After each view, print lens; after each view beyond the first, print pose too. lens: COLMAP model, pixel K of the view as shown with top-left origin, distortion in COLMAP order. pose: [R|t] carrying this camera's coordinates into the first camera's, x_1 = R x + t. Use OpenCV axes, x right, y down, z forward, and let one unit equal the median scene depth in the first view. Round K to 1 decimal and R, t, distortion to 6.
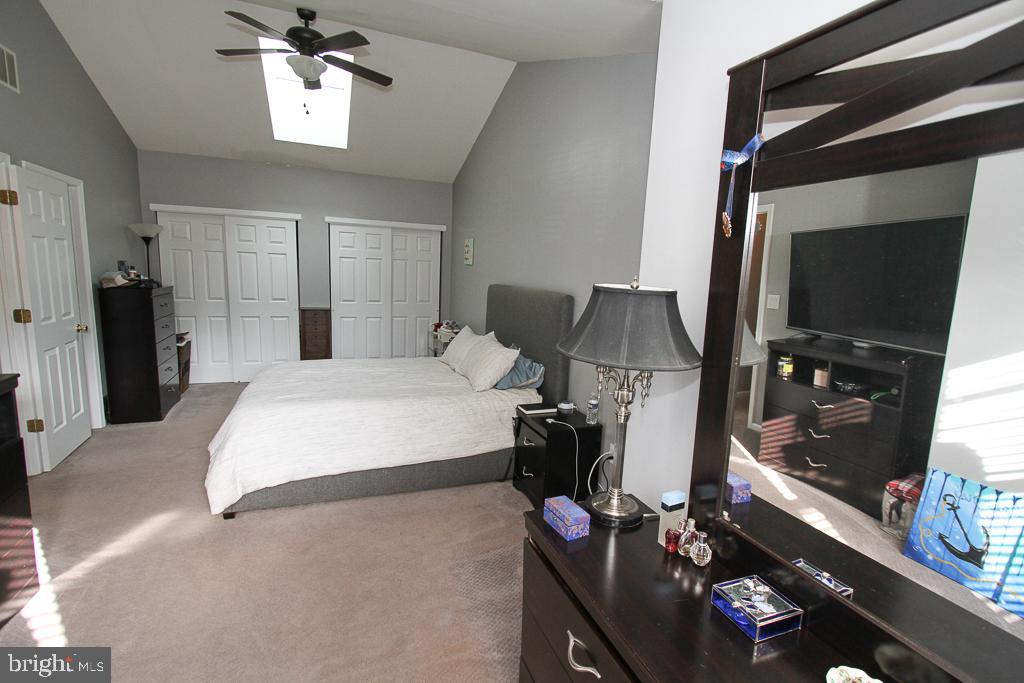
lens RADIAL K [[467.7, 0, 512.0], [0, 467.7, 341.5], [0, 0, 1]] dist [-0.008132, 0.000199]
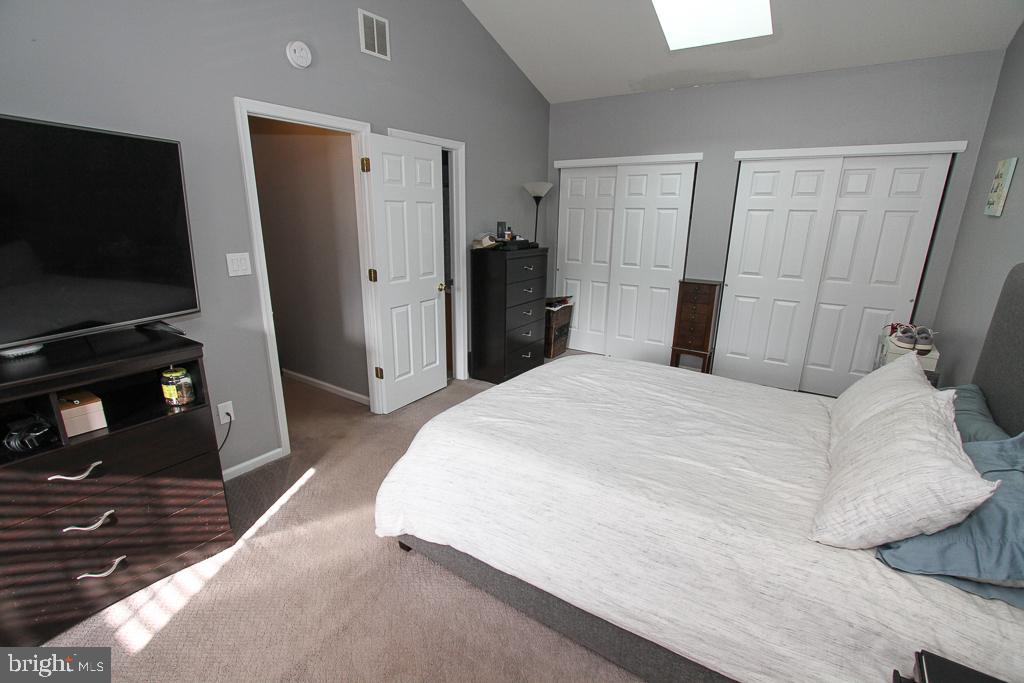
lens RADIAL K [[472.5, 0, 513.6], [0, 472.5, 351.4], [0, 0, 1]] dist [-0.008152, -0.000041]
pose [[0.566432, 0.198943, -0.799735, 0.044962], [-0.112532, 0.980007, 0.164084, -0.058568], [0.816389, -0.002947, 0.577494, 0.362577]]
